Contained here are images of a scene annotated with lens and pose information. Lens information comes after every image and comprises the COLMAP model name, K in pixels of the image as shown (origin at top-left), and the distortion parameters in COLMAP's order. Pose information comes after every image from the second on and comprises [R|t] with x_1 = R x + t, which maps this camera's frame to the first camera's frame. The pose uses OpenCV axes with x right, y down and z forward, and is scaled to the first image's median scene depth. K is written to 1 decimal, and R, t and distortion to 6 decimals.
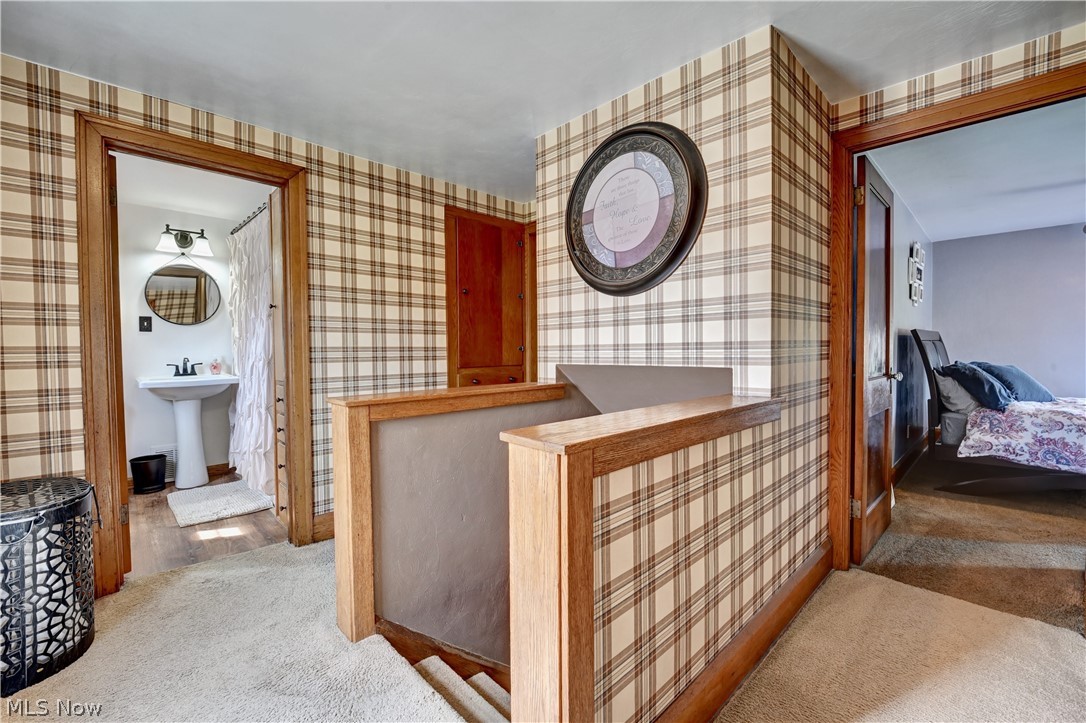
lens RADIAL K [[456.2, 0, 543.0], [0, 456.2, 361.5], [0, 0, 1]] dist [-0.012235, -0.000360]
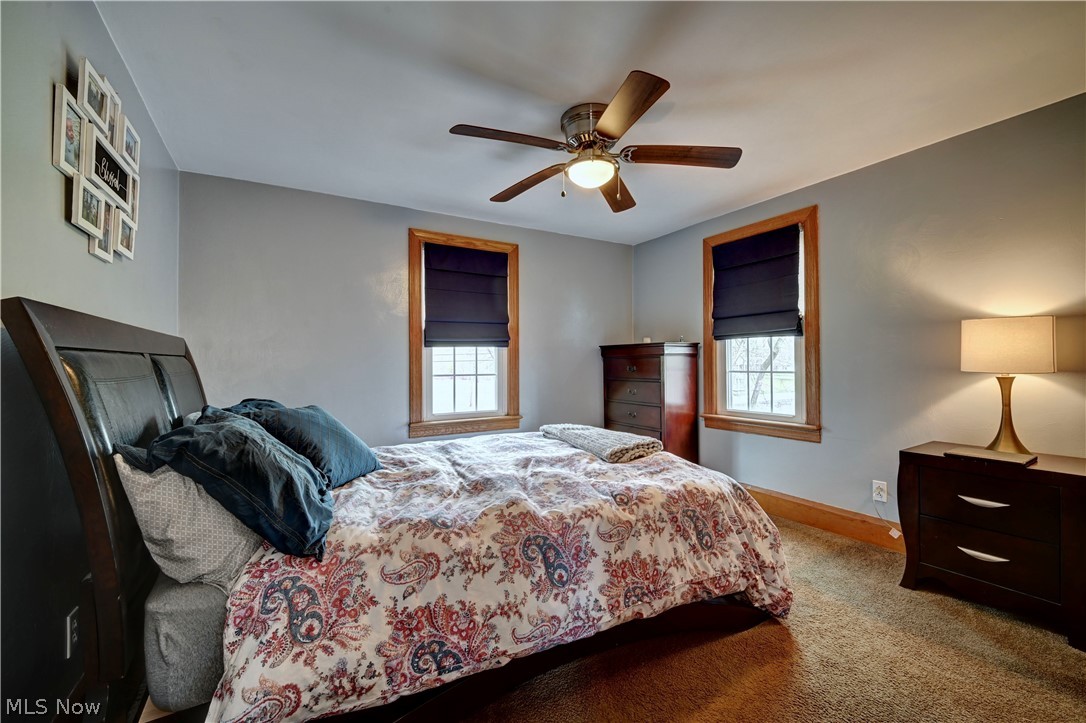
lens RADIAL K [[456.2, 0, 543.0], [0, 456.2, 361.5], [0, 0, 1]] dist [-0.012235, -0.000360]
pose [[0.240269, 0.008852, 0.970666, 0.726867], [0.034277, 0.999257, -0.017597, -0.026063], [-0.970101, 0.037500, 0.239787, 0.745958]]
